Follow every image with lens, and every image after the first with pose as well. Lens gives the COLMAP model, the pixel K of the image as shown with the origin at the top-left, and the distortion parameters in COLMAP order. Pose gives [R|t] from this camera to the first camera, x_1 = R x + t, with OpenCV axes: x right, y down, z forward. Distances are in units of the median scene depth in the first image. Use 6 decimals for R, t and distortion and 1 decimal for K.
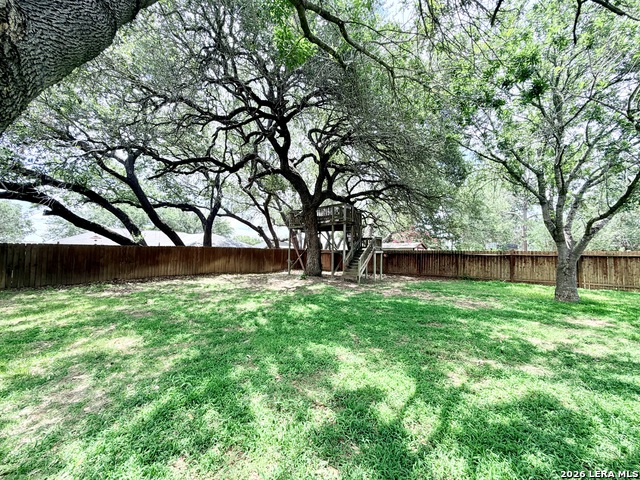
lens RADIAL K [[254.7, 0, 317.8], [0, 254.7, 239.7], [0, 0, 1]] dist [-0.000767, 0.000804]
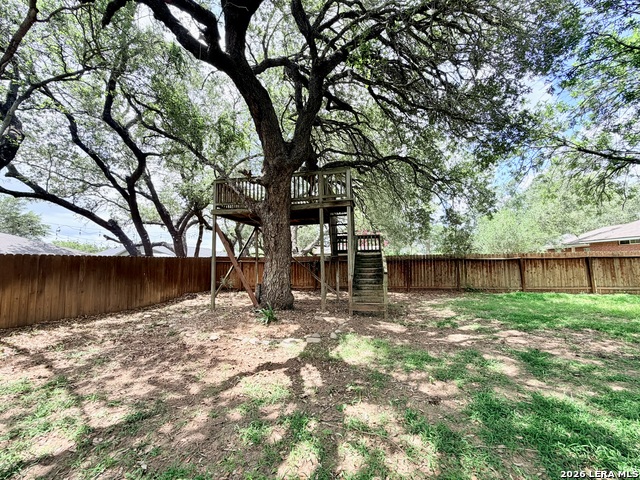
lens RADIAL K [[254.7, 0, 319.4], [0, 254.7, 241.1], [0, 0, 1]] dist [-0.000767, 0.000804]
pose [[0.878216, 0.011411, 0.478129, -0.282620], [0.000445, 0.999695, -0.024676, 0.033752], [-0.478265, 0.021884, 0.877943, 0.795765]]
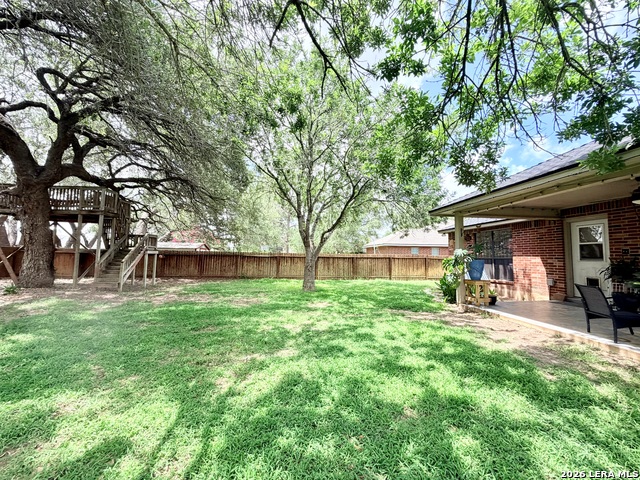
lens RADIAL K [[254.7, 0, 320.2], [0, 254.7, 236.9], [0, 0, 1]] dist [-0.000767, 0.000804]
pose [[0.688581, 0.055225, 0.723053, 0.011885], [-0.045638, 0.998420, -0.032795, -0.001156], [-0.723722, -0.010417, 0.690013, 0.012566]]
